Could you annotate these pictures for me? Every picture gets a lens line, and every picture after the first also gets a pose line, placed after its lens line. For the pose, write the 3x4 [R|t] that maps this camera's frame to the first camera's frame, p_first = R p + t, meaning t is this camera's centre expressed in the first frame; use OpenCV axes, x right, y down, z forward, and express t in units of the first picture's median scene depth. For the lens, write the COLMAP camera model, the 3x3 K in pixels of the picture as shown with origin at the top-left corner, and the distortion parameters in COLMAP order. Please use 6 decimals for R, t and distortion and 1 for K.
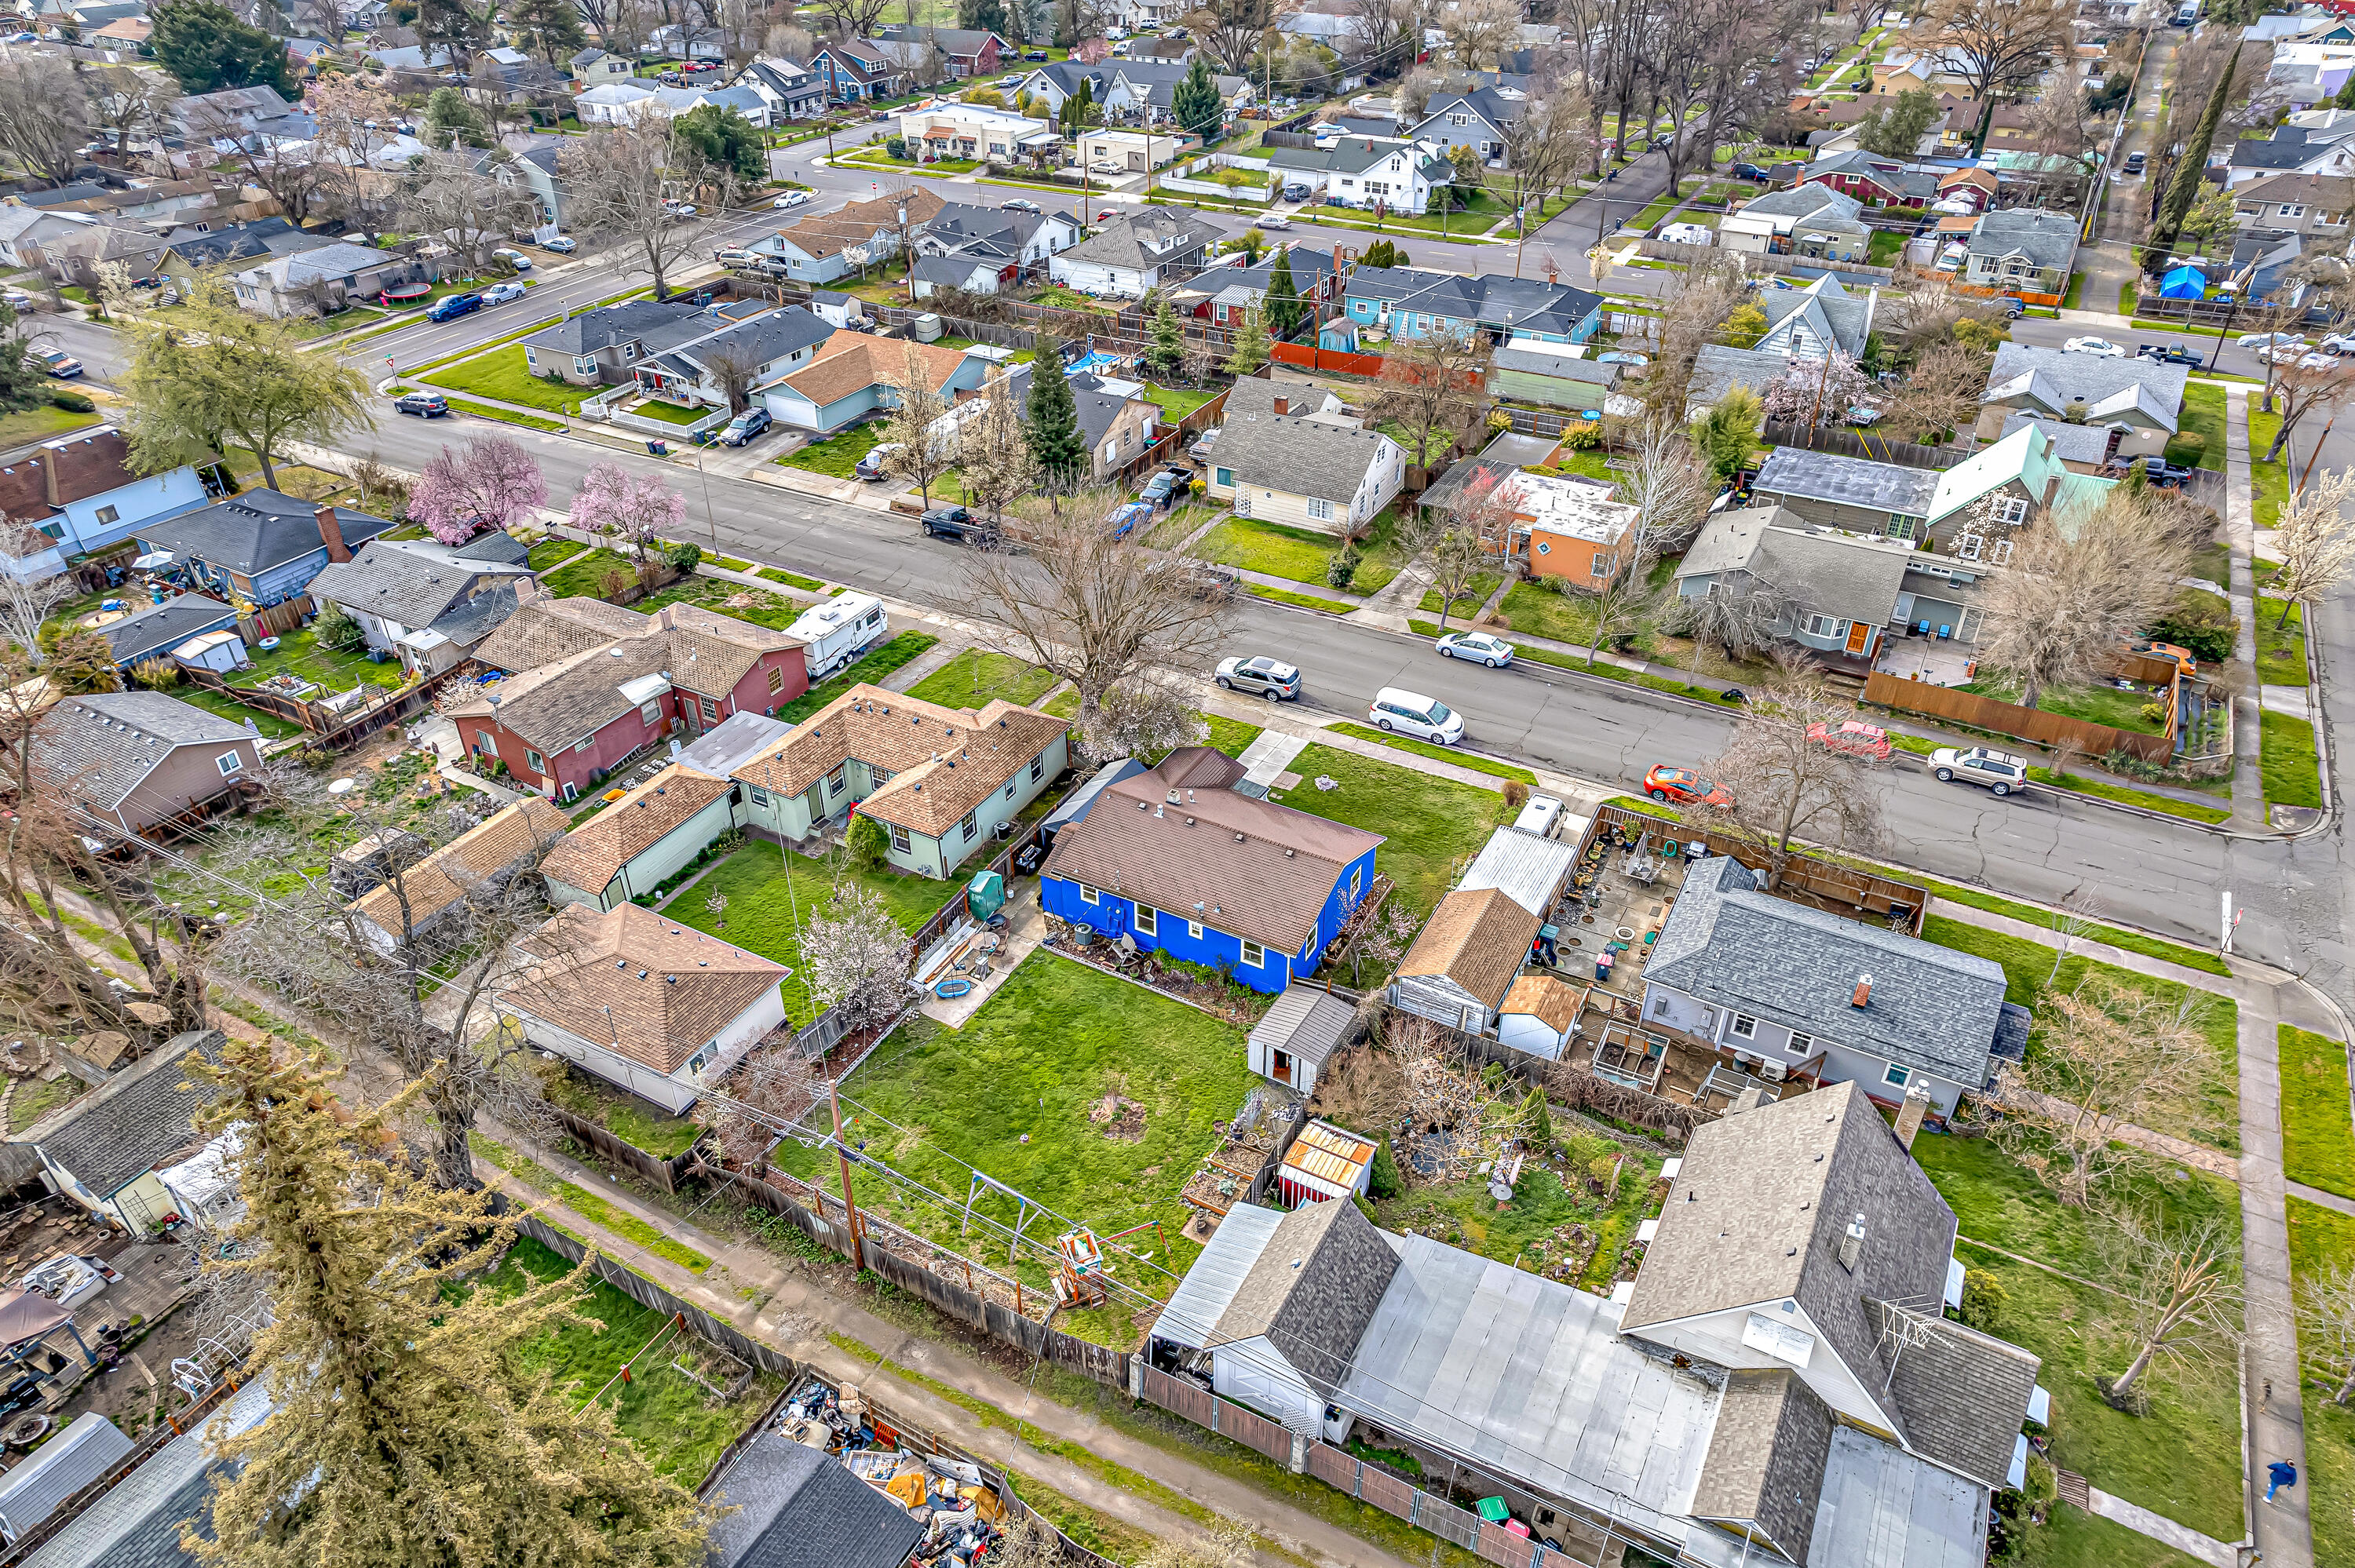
lens RADIAL K [[1522.0, 0, 1177.5], [0, 1522.0, 784.0], [0, 0, 1]] dist [-0.059754, 0.073786]
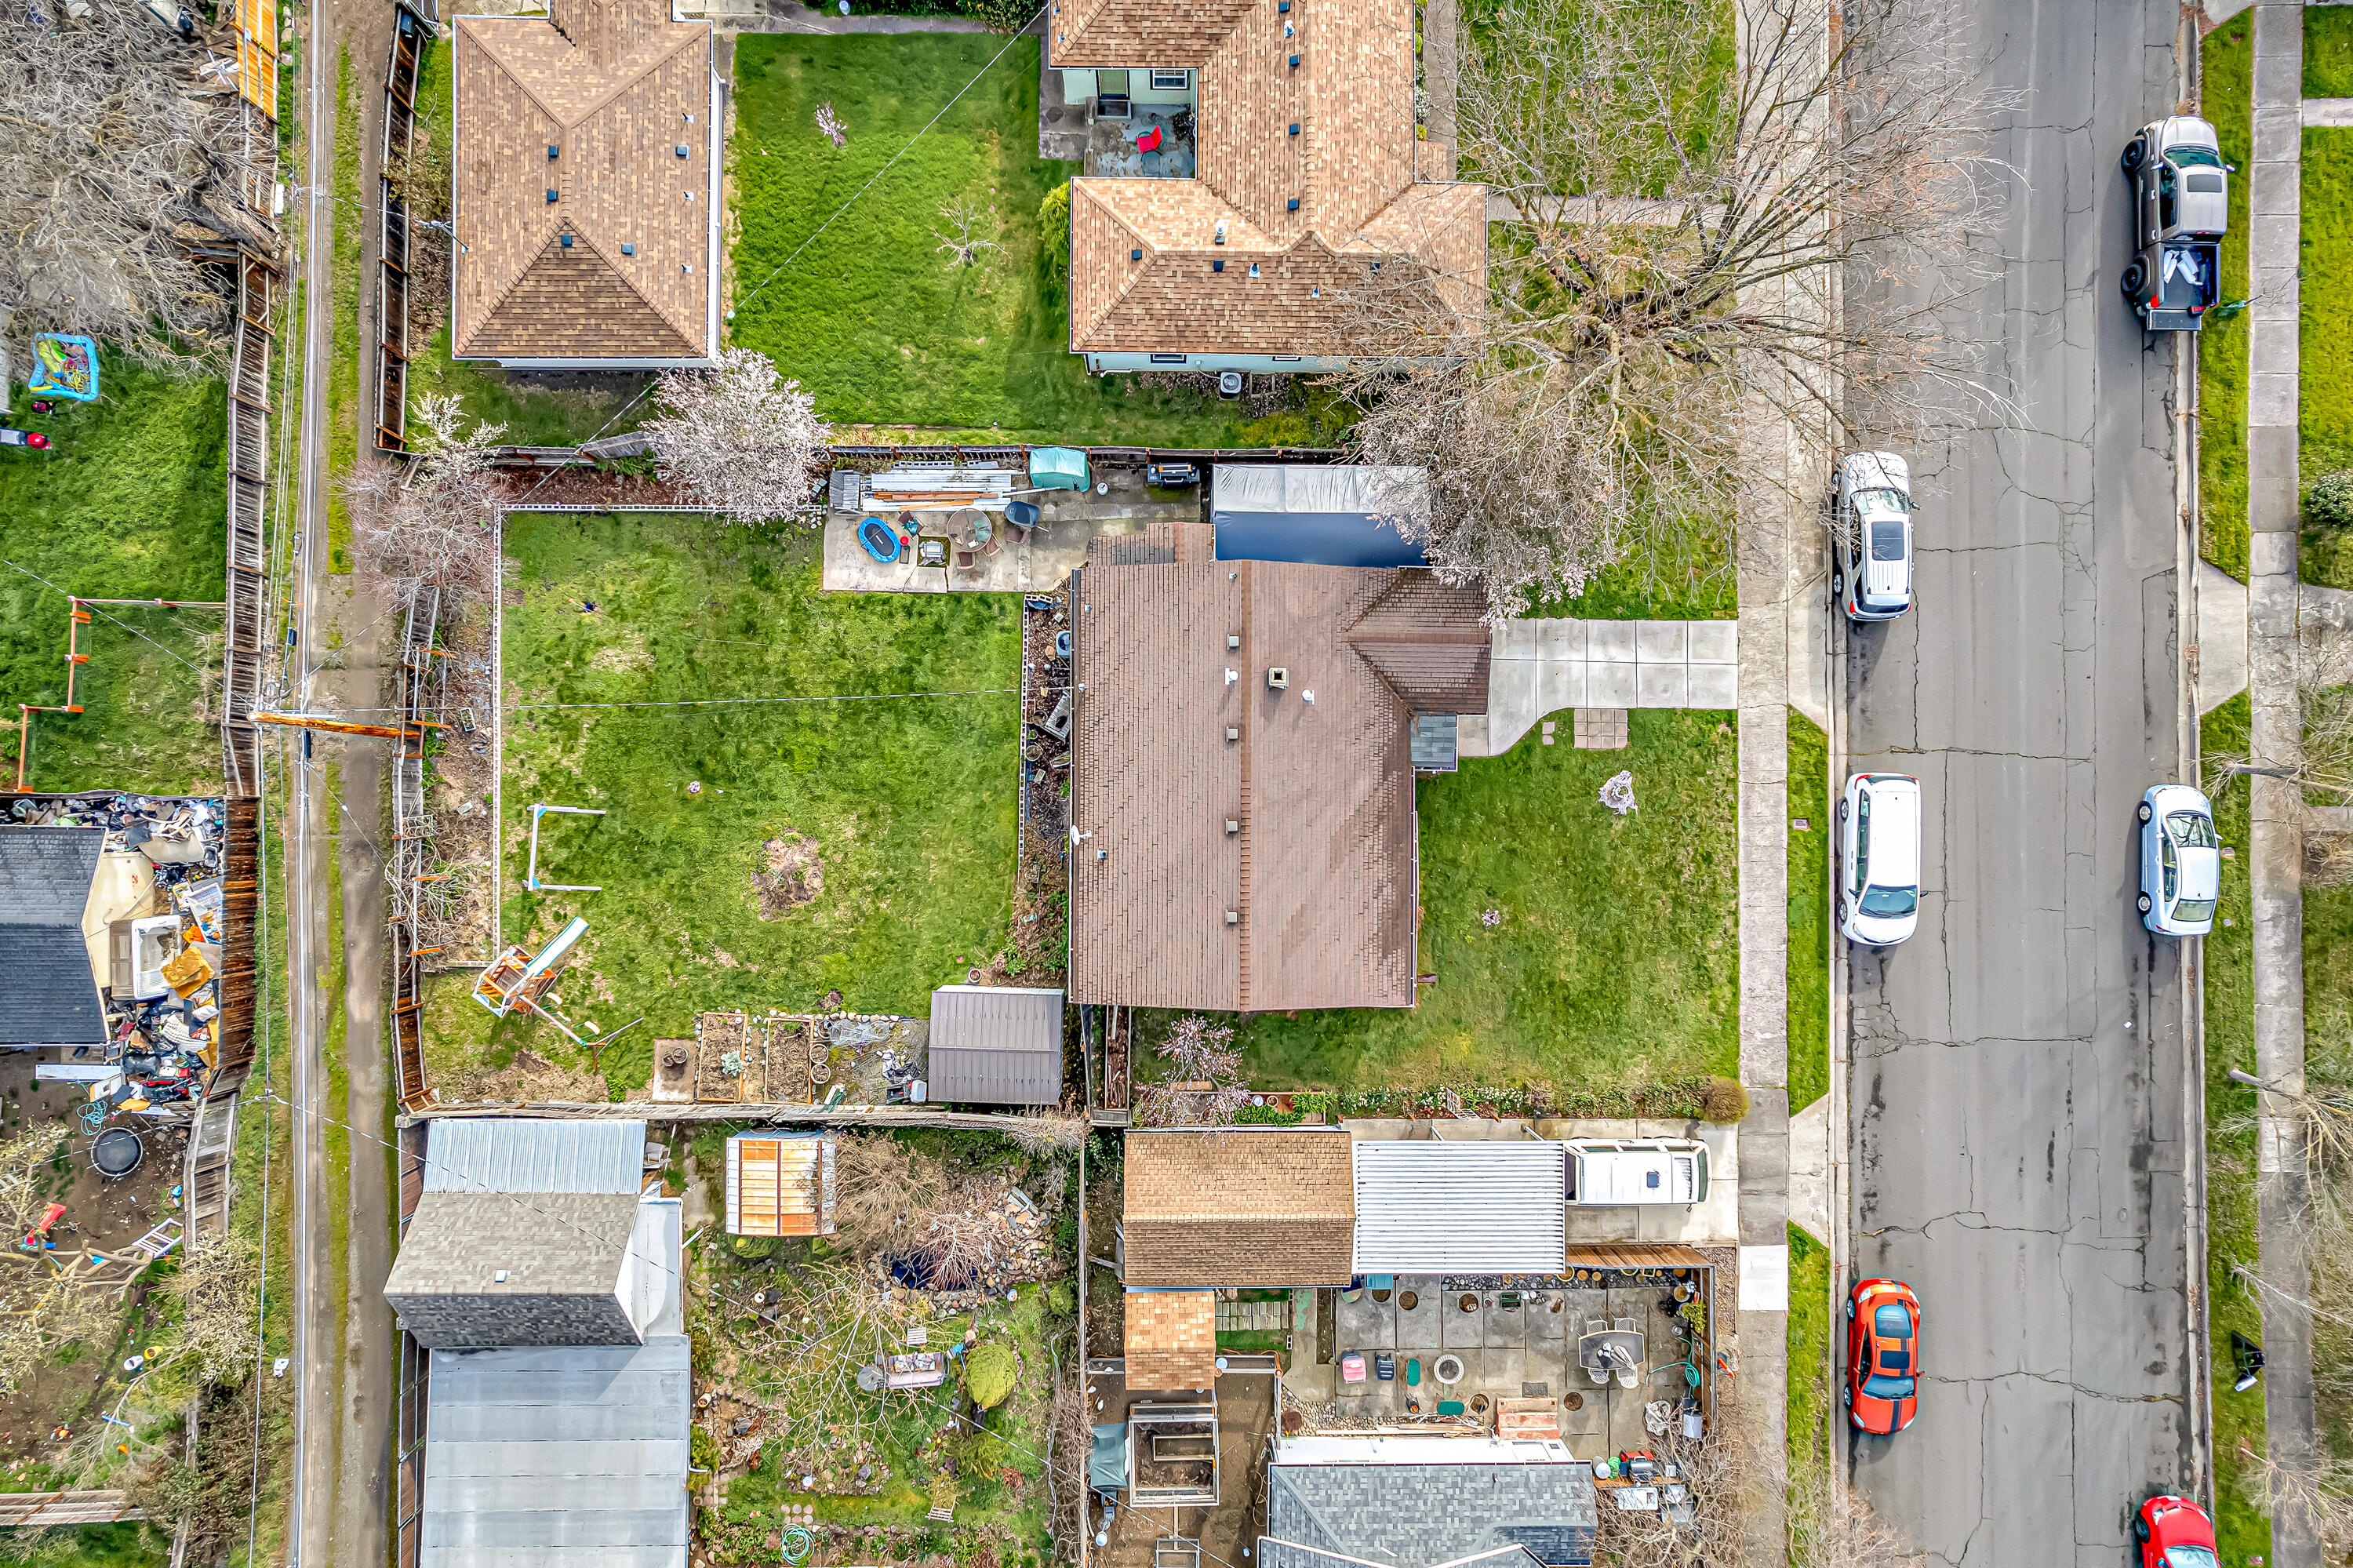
lens RADIAL K [[1521.0, 0, 1176.5], [0, 1521.0, 784.0], [0, 0, 1]] dist [-0.059754, 0.073786]
pose [[0.485469, 0.874249, -0.003037, 0.009443], [-0.500282, 0.280651, 0.819117, -0.262712], [0.716964, -0.396136, 0.573618, 0.370670]]
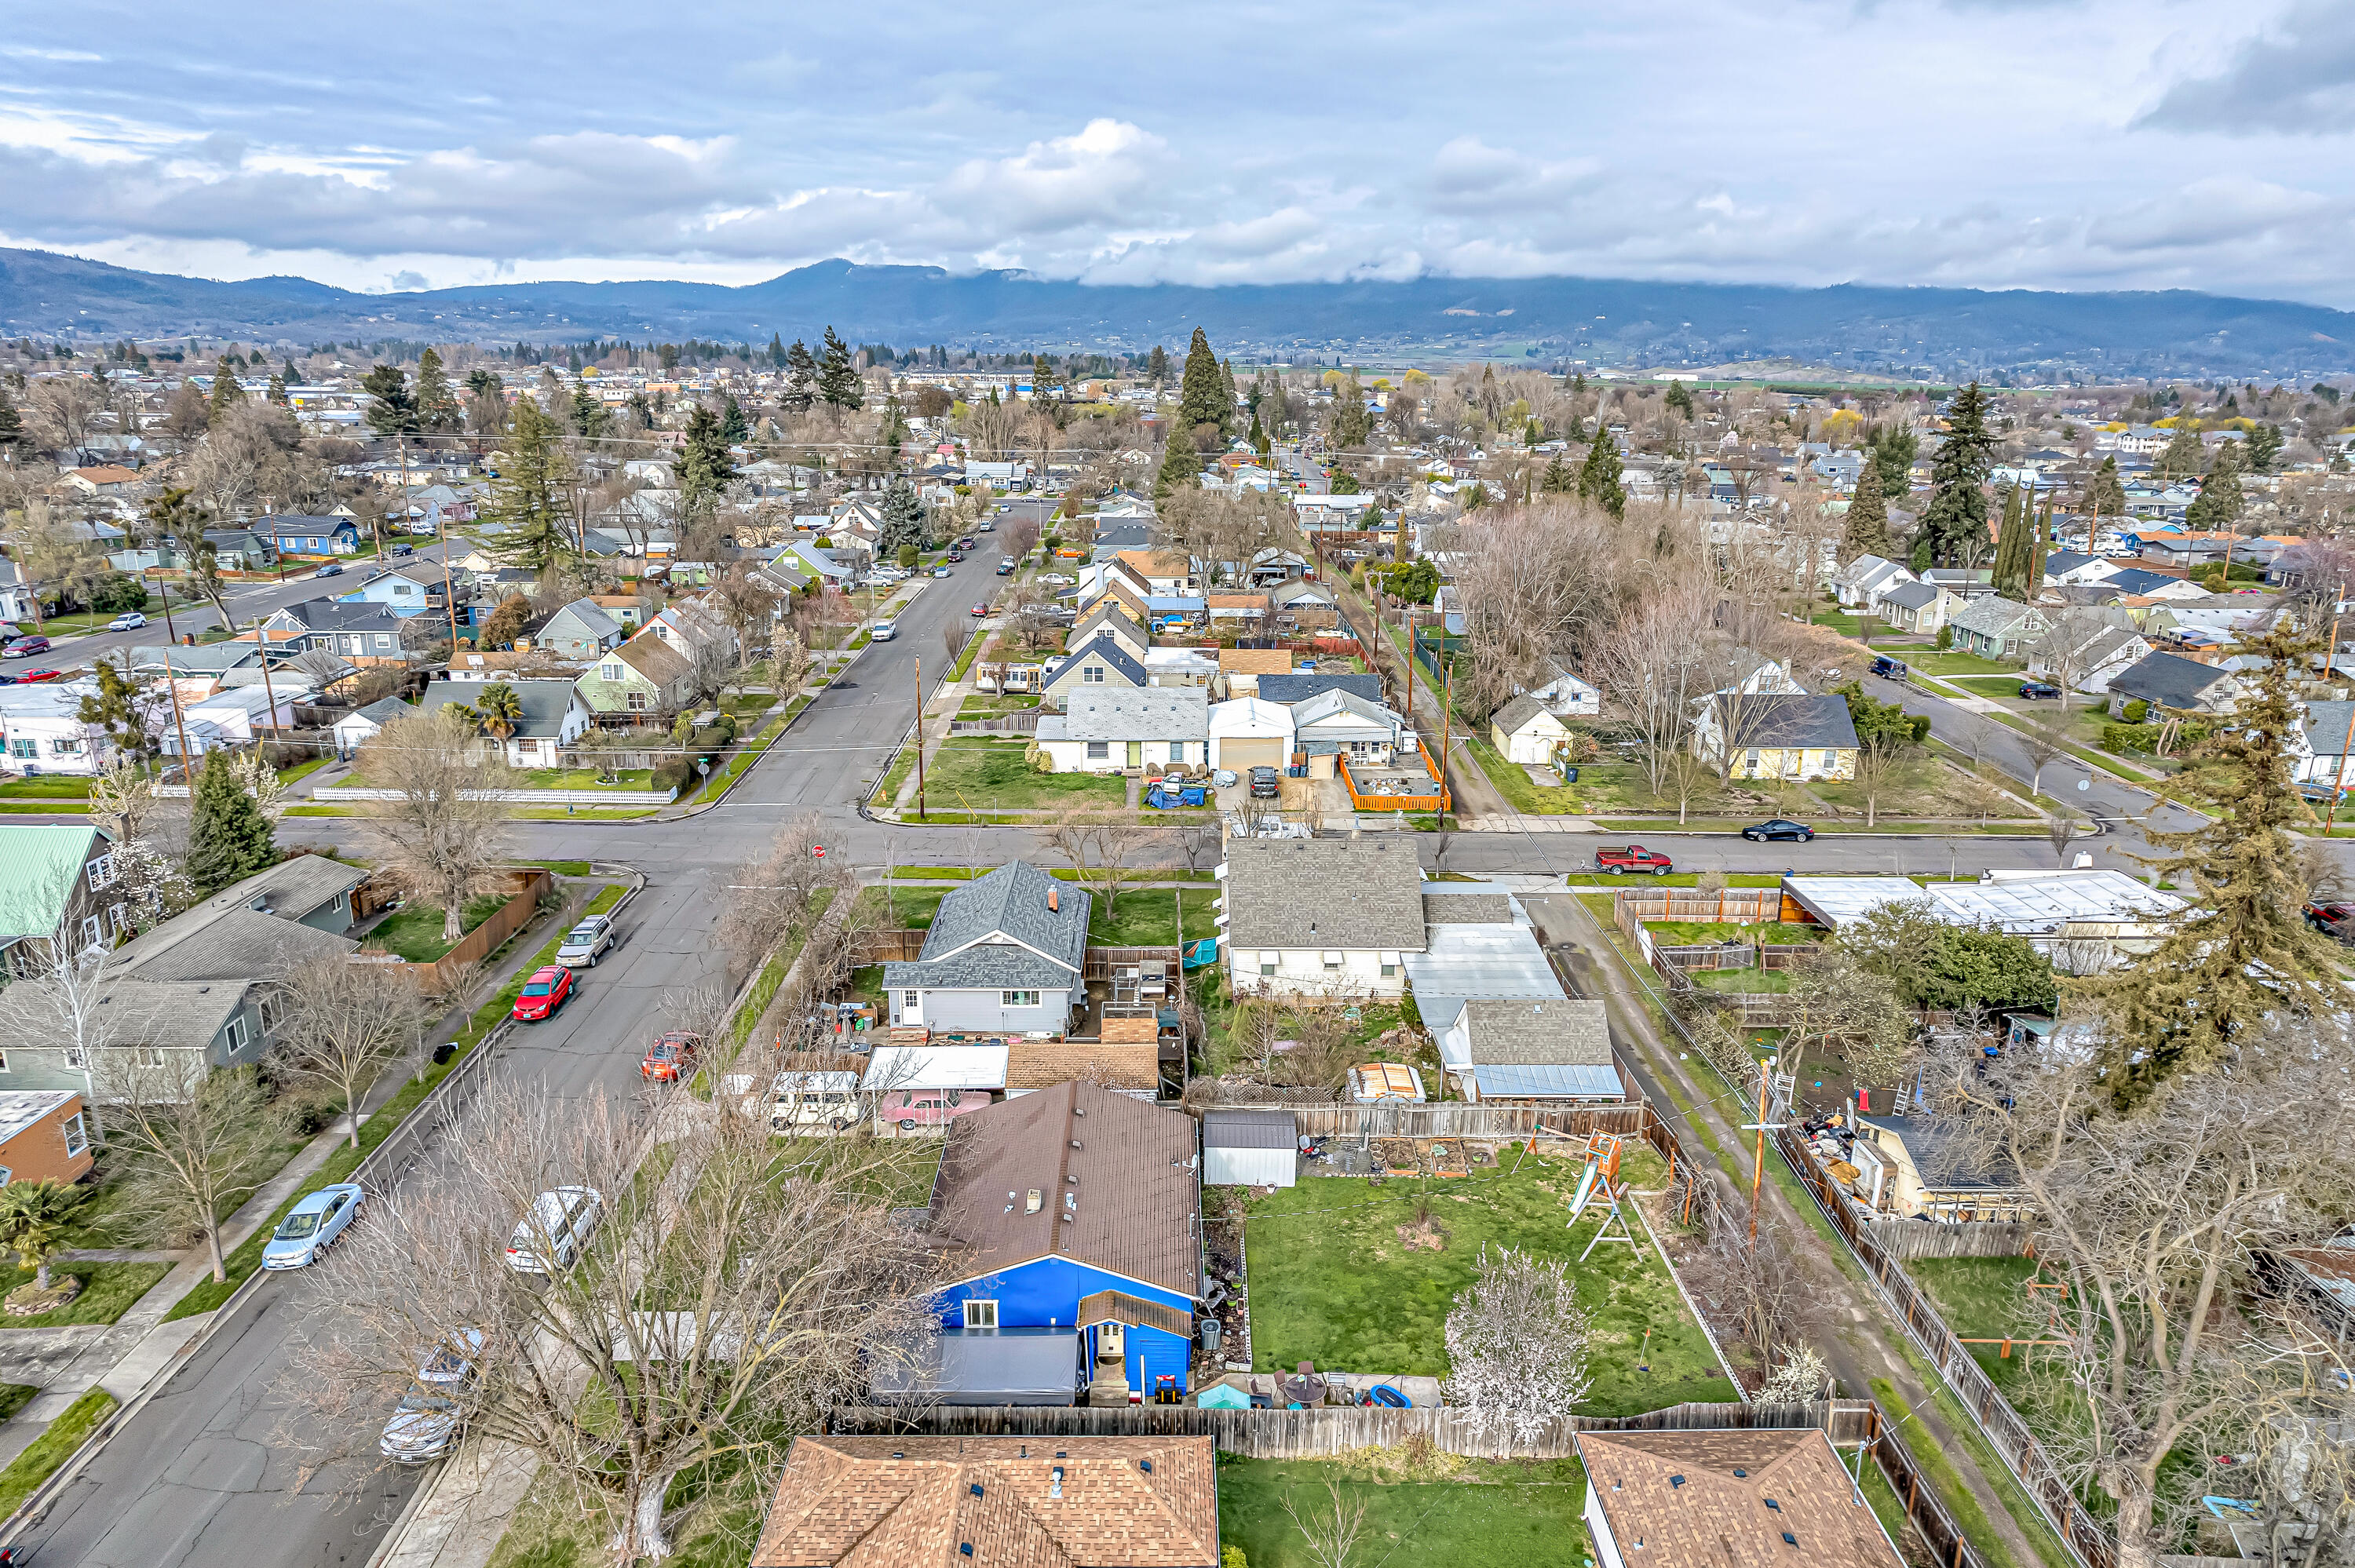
lens RADIAL K [[1508.4, 0, 1177.5], [0, 1508.4, 784.0], [0, 0, 1]] dist [-0.033666, 0.070322]
pose [[-0.497815, -0.232365, 0.835576, -0.358740], [0.474584, 0.733412, 0.486699, -0.274466], [-0.725913, 0.638837, -0.254827, 0.603162]]
